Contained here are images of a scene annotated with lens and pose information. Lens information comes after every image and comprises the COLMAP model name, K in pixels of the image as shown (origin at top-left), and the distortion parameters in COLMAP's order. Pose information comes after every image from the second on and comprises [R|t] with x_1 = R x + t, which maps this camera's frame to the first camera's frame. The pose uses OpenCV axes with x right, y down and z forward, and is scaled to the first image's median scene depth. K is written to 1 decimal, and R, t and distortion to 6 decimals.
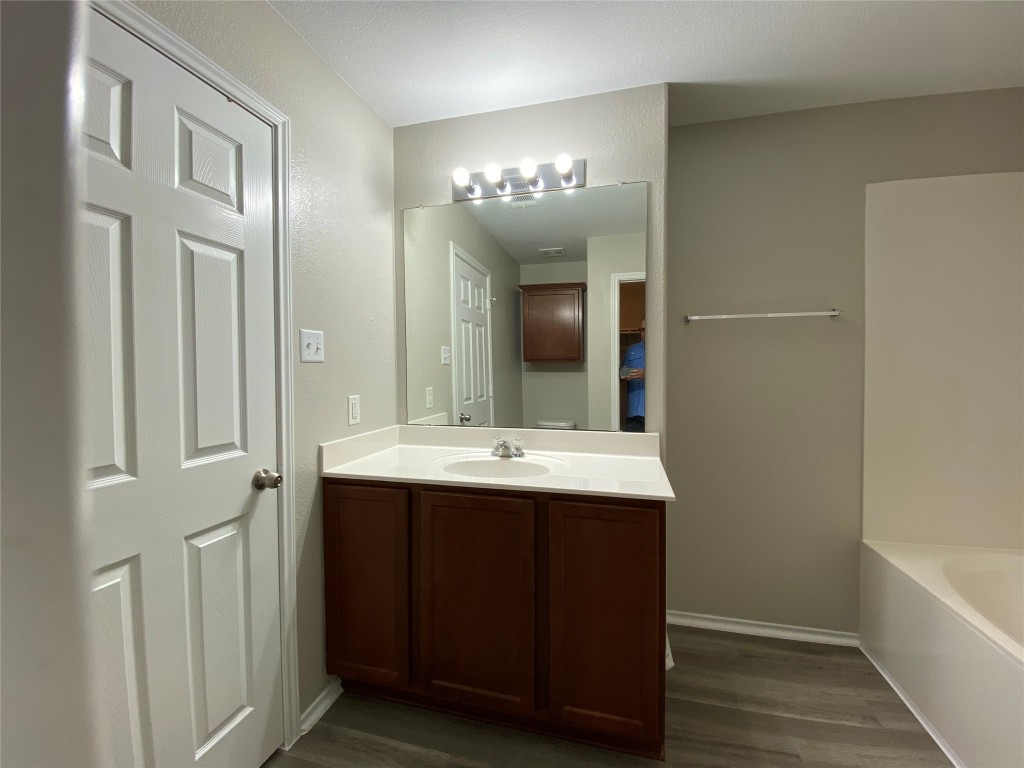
lens RADIAL K [[414.3, 0, 514.0], [0, 414.3, 379.4], [0, 0, 1]] dist [0.009284, -0.014990]
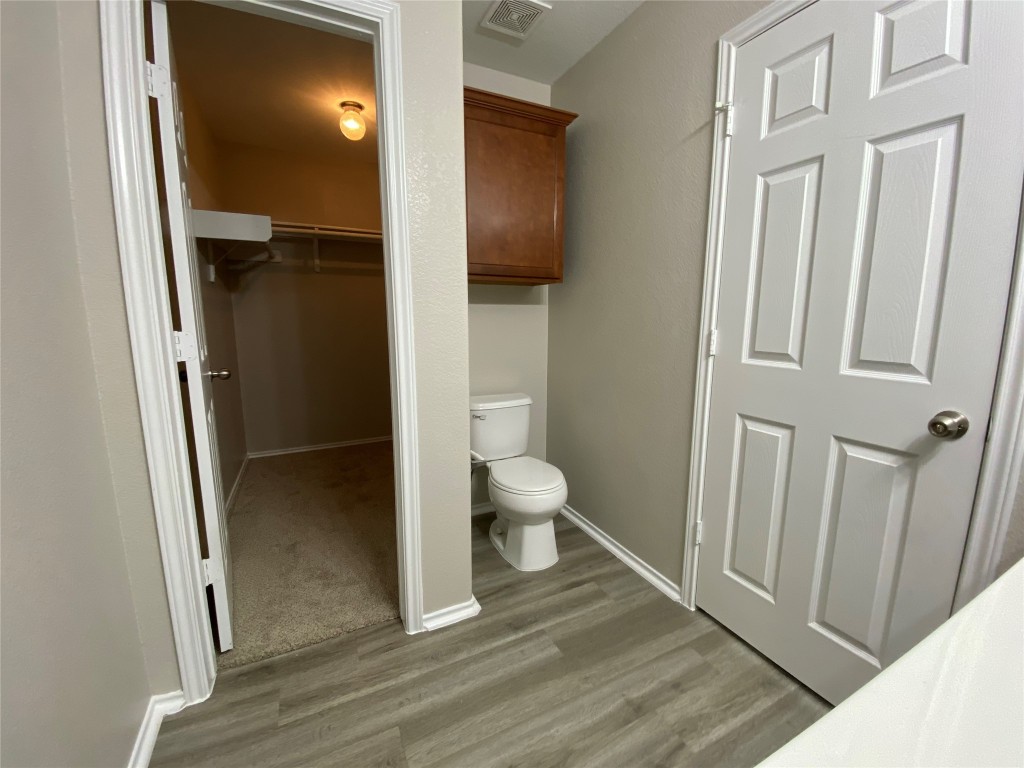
lens RADIAL K [[414.3, 0, 510.6], [0, 414.3, 380.1], [0, 0, 1]] dist [0.009284, -0.014990]
pose [[-0.747329, 0.105785, -0.655980, 0.507650], [-0.014104, 0.984497, 0.174832, 0.047499], [0.664305, 0.139909, -0.734251, 1.098218]]
